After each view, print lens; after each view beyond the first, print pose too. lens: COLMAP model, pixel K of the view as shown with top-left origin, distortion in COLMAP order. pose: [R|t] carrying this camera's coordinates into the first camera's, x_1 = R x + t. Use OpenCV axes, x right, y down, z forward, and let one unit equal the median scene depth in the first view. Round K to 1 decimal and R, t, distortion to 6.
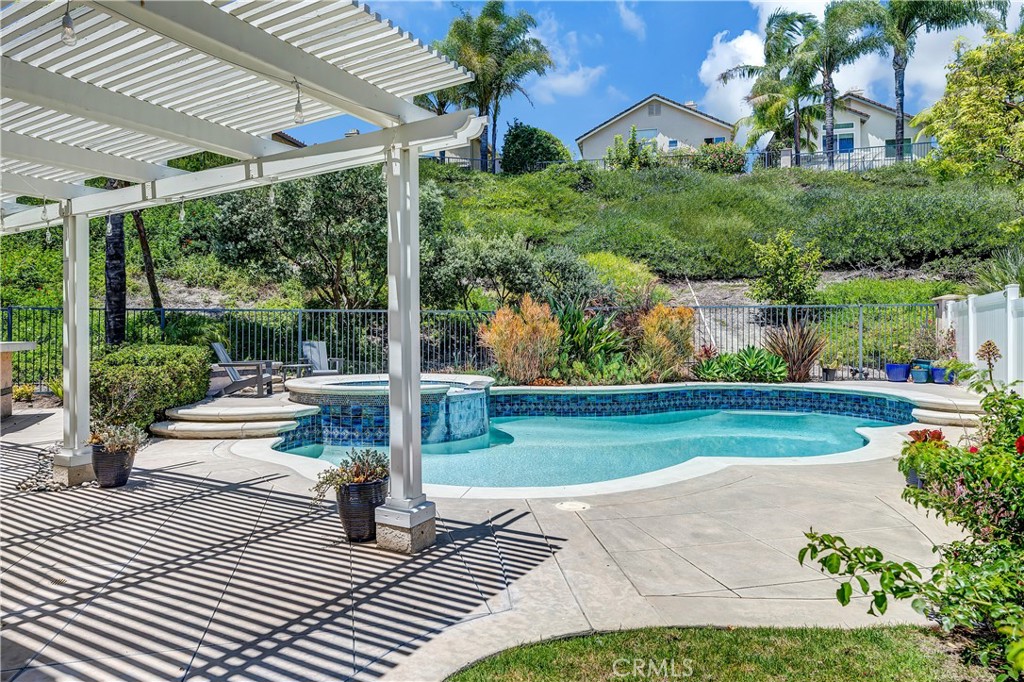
lens RADIAL K [[620.7, 0, 515.1], [0, 620.7, 336.9], [0, 0, 1]] dist [-0.005210, 0.000215]
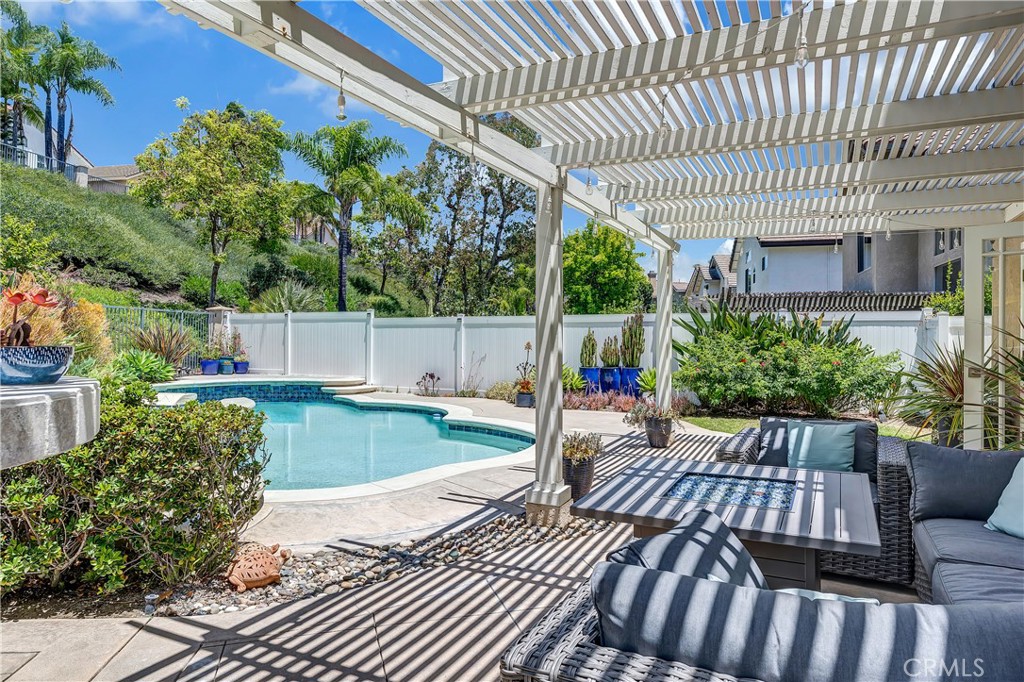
lens RADIAL K [[620.7, 0, 514.1], [0, 620.7, 343.2], [0, 0, 1]] dist [-0.005210, 0.000215]
pose [[-0.047015, -0.001311, 0.998893, -0.640073], [-0.005501, 0.999984, 0.001053, 0.004312], [-0.998879, -0.005446, -0.047022, 0.450469]]
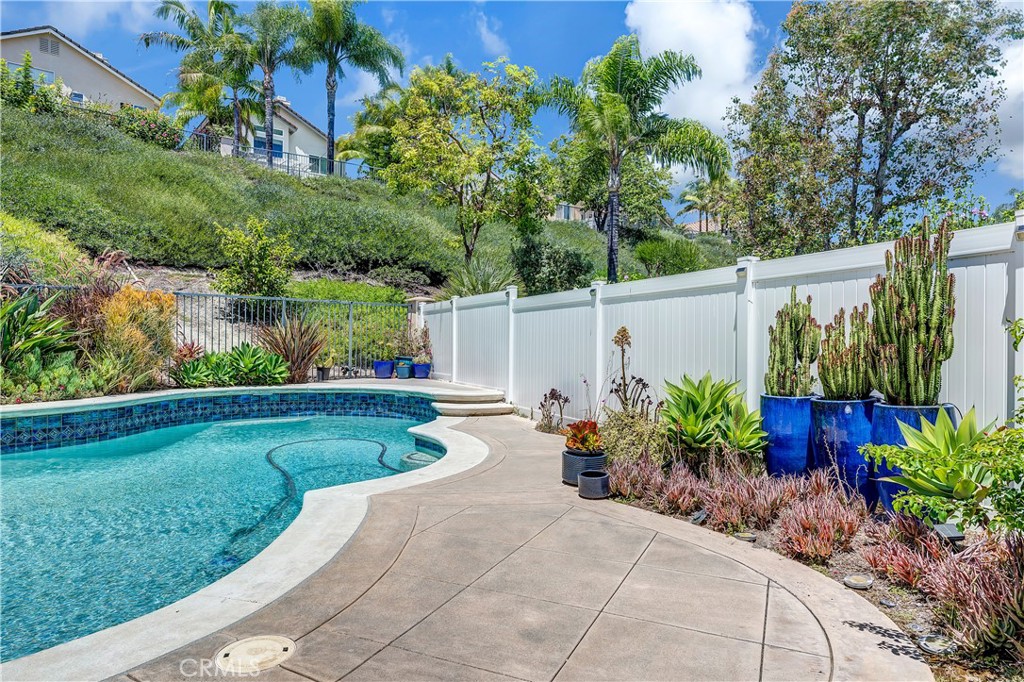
lens RADIAL K [[620.7, 0, 505.8], [0, 620.7, 342.7], [0, 0, 1]] dist [-0.005210, 0.000215]
pose [[0.629055, 0.004029, 0.777350, -0.053710], [-0.005421, 0.999985, -0.000796, 0.013076], [-0.777342, -0.003713, 0.629068, 0.196110]]
